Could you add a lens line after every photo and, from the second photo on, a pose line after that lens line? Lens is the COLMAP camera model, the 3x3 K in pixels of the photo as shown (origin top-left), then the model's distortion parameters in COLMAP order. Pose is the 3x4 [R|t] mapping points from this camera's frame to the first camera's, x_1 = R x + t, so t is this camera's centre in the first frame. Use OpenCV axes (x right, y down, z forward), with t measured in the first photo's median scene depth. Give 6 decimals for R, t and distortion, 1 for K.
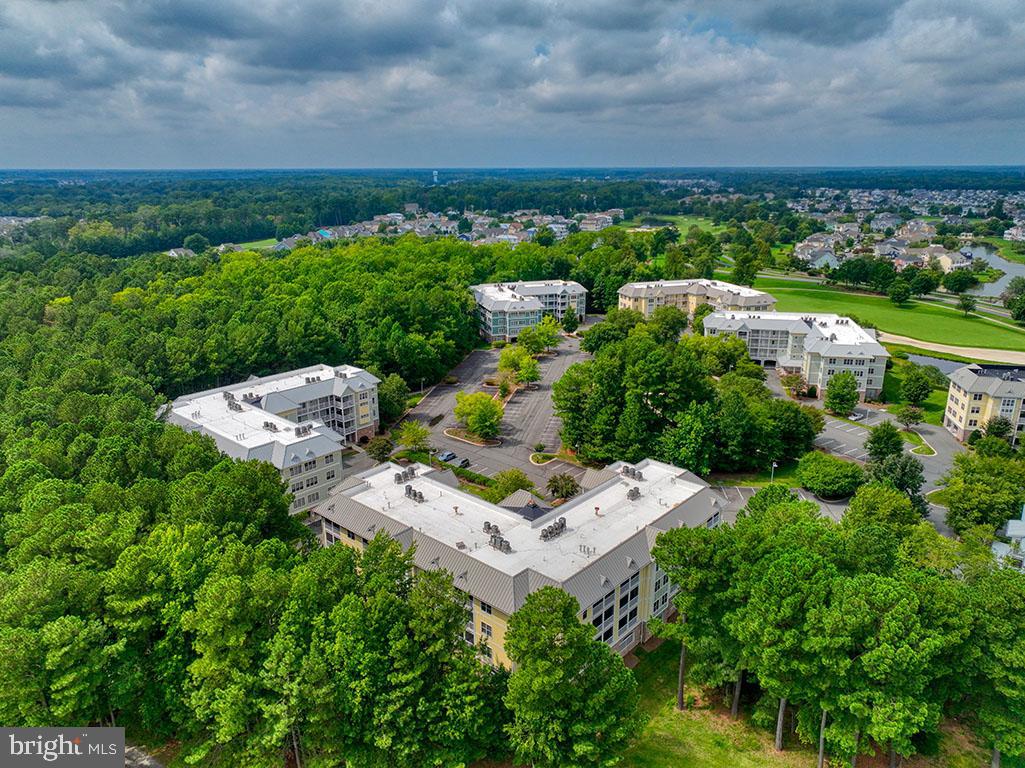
lens RADIAL K [[715.2, 0, 515.1], [0, 715.2, 383.6], [0, 0, 1]] dist [-0.001589, -0.001009]
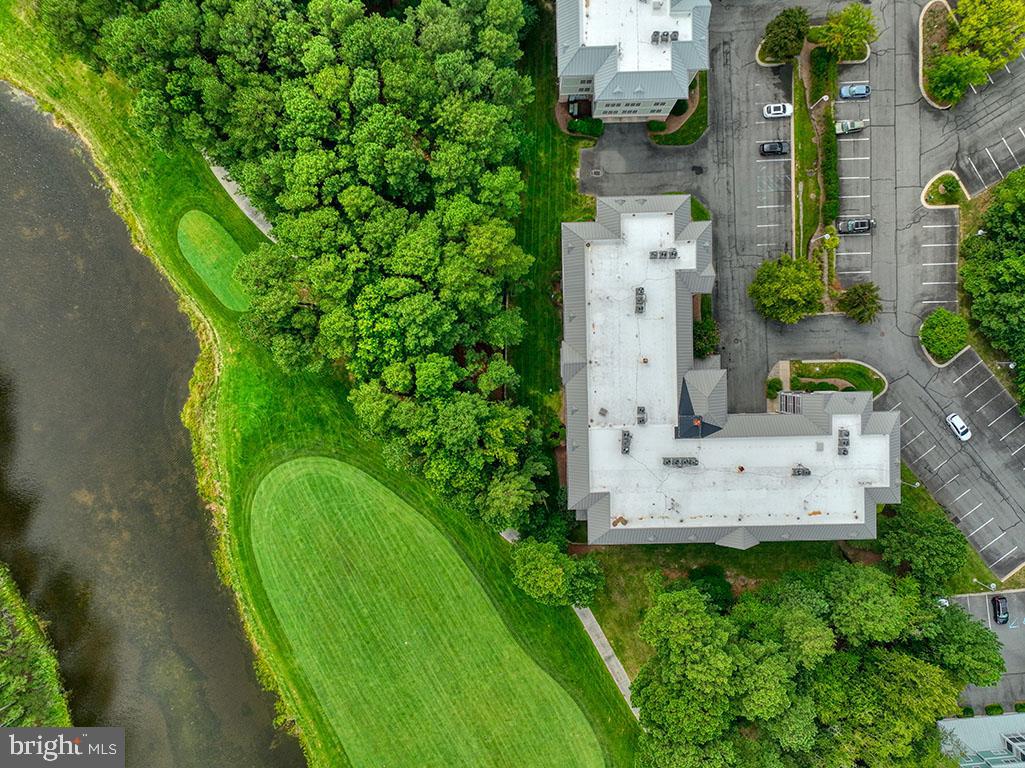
lens RADIAL K [[715.8, 0, 515.2], [0, 715.8, 383.1], [0, 0, 1]] dist [0.000032, 0.009060]
pose [[0.682508, 0.730743, 0.014054, -0.153742], [-0.206807, 0.174641, 0.962669, -0.572286], [0.701009, -0.659936, 0.270317, 0.473154]]
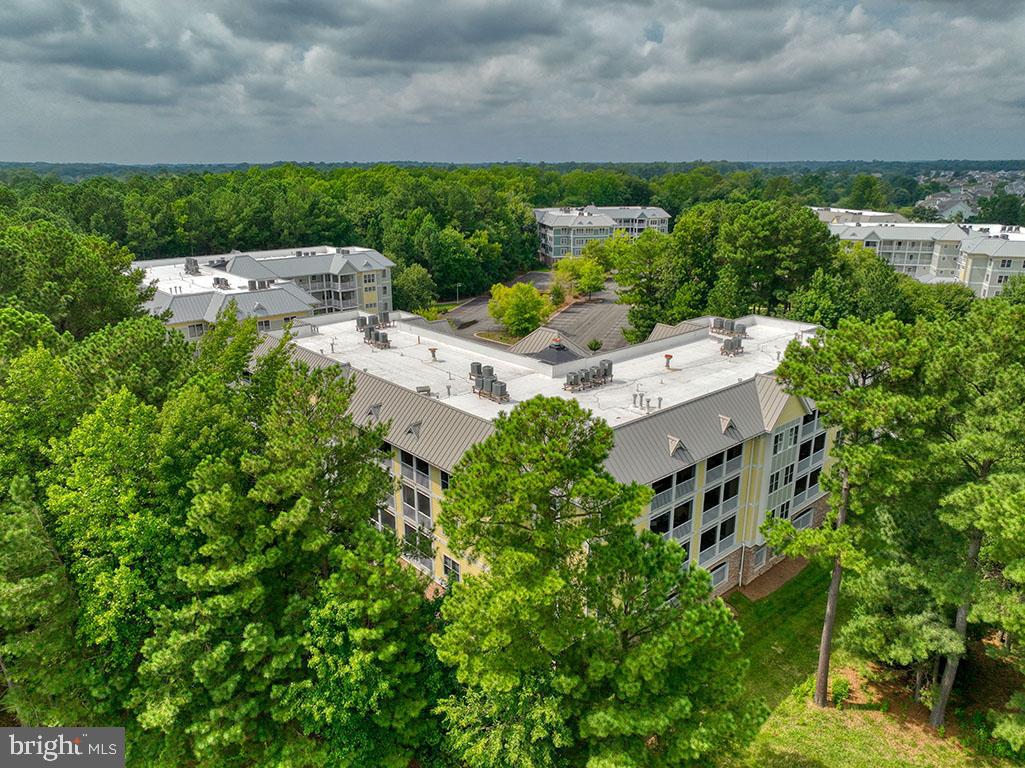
lens RADIAL K [[715.8, 0, 515.2], [0, 715.8, 383.1], [0, 0, 1]] dist [0.000032, 0.009060]
pose [[0.993309, 0.033553, -0.110506, 0.044146], [-0.033255, 0.999437, 0.004537, 0.158323], [0.110596, -0.000832, 0.993865, 0.321476]]
